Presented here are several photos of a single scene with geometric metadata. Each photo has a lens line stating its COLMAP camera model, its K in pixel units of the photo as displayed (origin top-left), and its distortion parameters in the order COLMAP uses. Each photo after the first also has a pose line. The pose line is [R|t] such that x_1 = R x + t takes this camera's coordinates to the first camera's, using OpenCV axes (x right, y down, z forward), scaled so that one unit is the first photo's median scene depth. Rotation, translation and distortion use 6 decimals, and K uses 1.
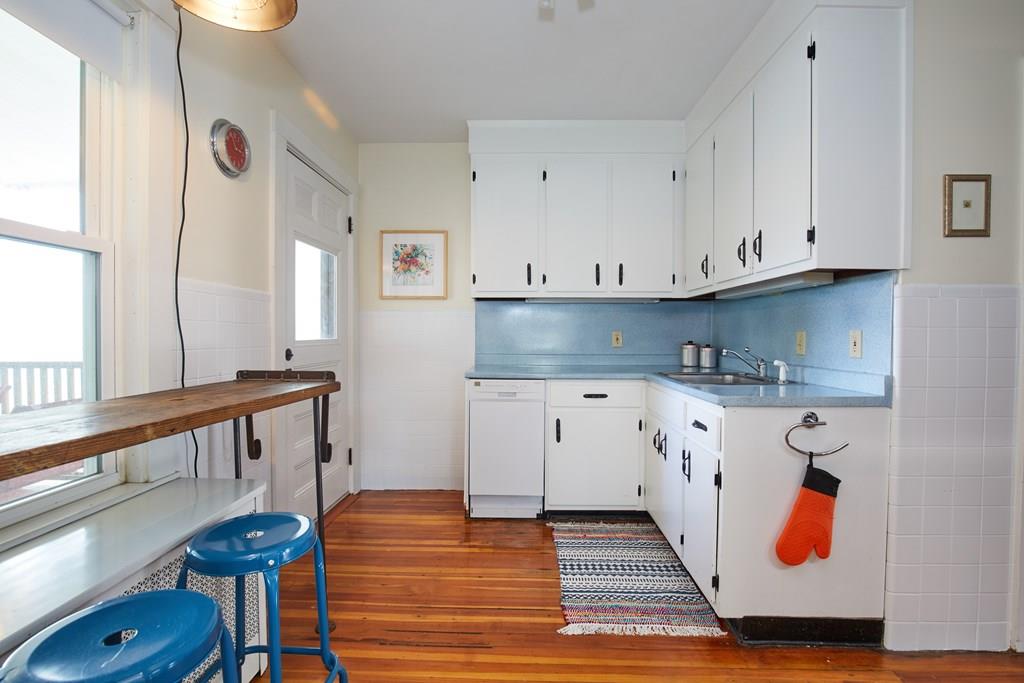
lens RADIAL K [[482.0, 0, 515.8], [0, 482.0, 344.4], [0, 0, 1]] dist [-0.034973, 0.006384]
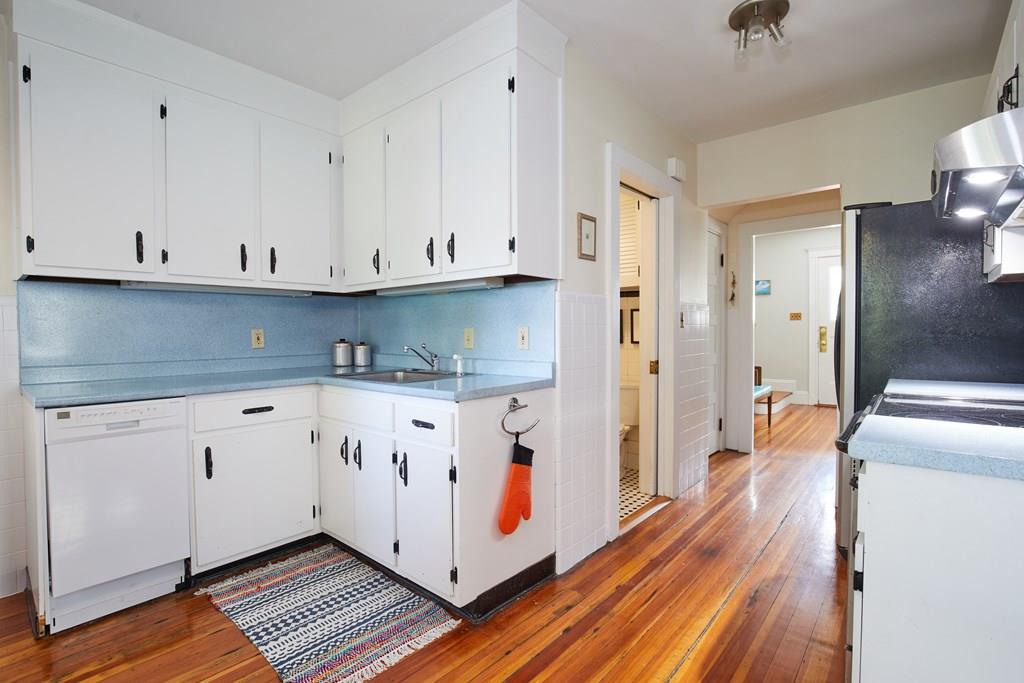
lens RADIAL K [[482.0, 0, 535.3], [0, 482.0, 344.5], [0, 0, 1]] dist [-0.034973, 0.006384]
pose [[0.619738, -0.029793, 0.784243, -0.214112], [0.025630, 0.999514, 0.017717, -0.005157], [-0.784390, 0.009120, 0.620201, 0.188554]]
